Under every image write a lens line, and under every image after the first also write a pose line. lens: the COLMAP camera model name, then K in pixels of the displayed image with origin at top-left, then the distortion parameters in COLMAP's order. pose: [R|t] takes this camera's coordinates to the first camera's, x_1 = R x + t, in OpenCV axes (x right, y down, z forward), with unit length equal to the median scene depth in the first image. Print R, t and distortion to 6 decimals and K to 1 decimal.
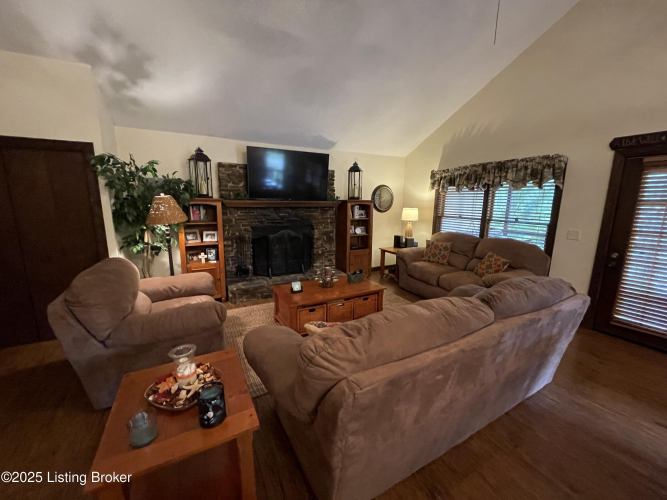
lens RADIAL K [[268.3, 0, 329.0], [0, 268.3, 245.9], [0, 0, 1]] dist [-0.002315, 0.000159]
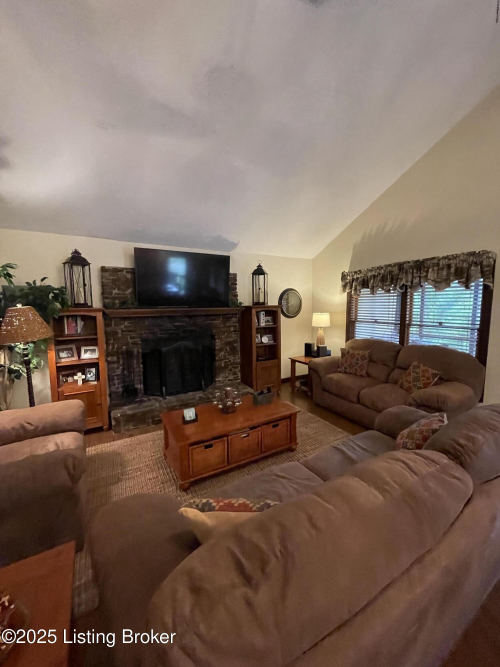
lens RADIAL K [[268.3, 0, 247.9], [0, 268.3, 332.3], [0, 0, 1]] dist [-0.002315, 0.000159]
pose [[0.998863, -0.025802, 0.040083, 0.020737], [0.028414, 0.997414, -0.066020, -0.027708], [-0.038276, 0.067084, 0.997013, 0.129529]]
